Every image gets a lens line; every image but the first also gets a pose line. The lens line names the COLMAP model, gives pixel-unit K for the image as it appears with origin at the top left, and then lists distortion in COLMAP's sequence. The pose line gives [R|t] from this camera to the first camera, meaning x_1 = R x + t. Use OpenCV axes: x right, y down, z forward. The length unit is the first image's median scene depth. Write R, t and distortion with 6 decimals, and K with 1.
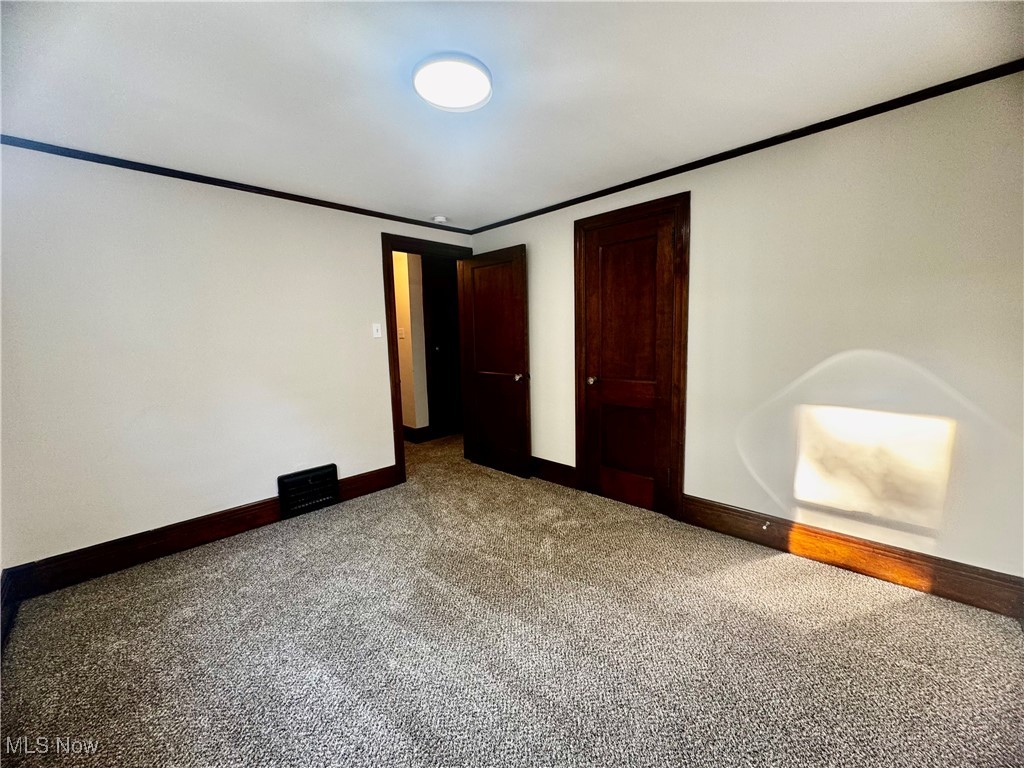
lens RADIAL K [[412.1, 0, 512.0], [0, 412.1, 384.0], [0, 0, 1]] dist [0.000003, 0.000164]
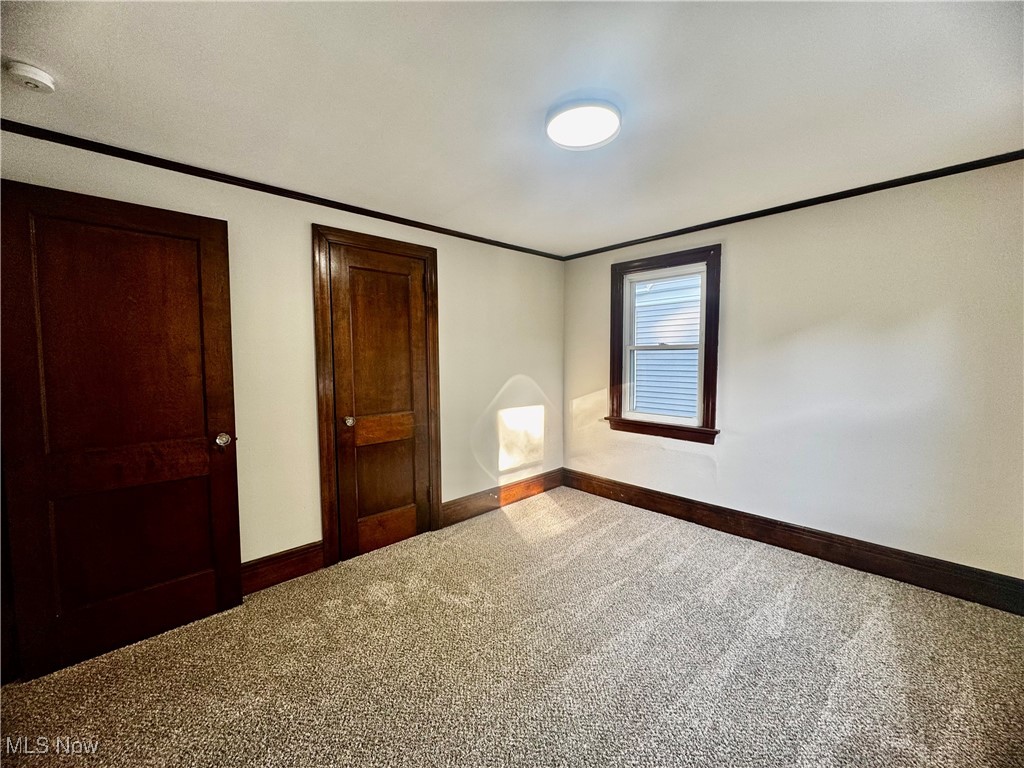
lens RADIAL K [[412.1, 0, 512.0], [0, 412.1, 384.0], [0, 0, 1]] dist [0.000003, 0.000164]
pose [[0.031027, -0.036871, 0.998838, -0.698805], [0.127096, 0.991353, 0.032646, -0.076853], [-0.991405, 0.125935, 0.035445, 0.700044]]
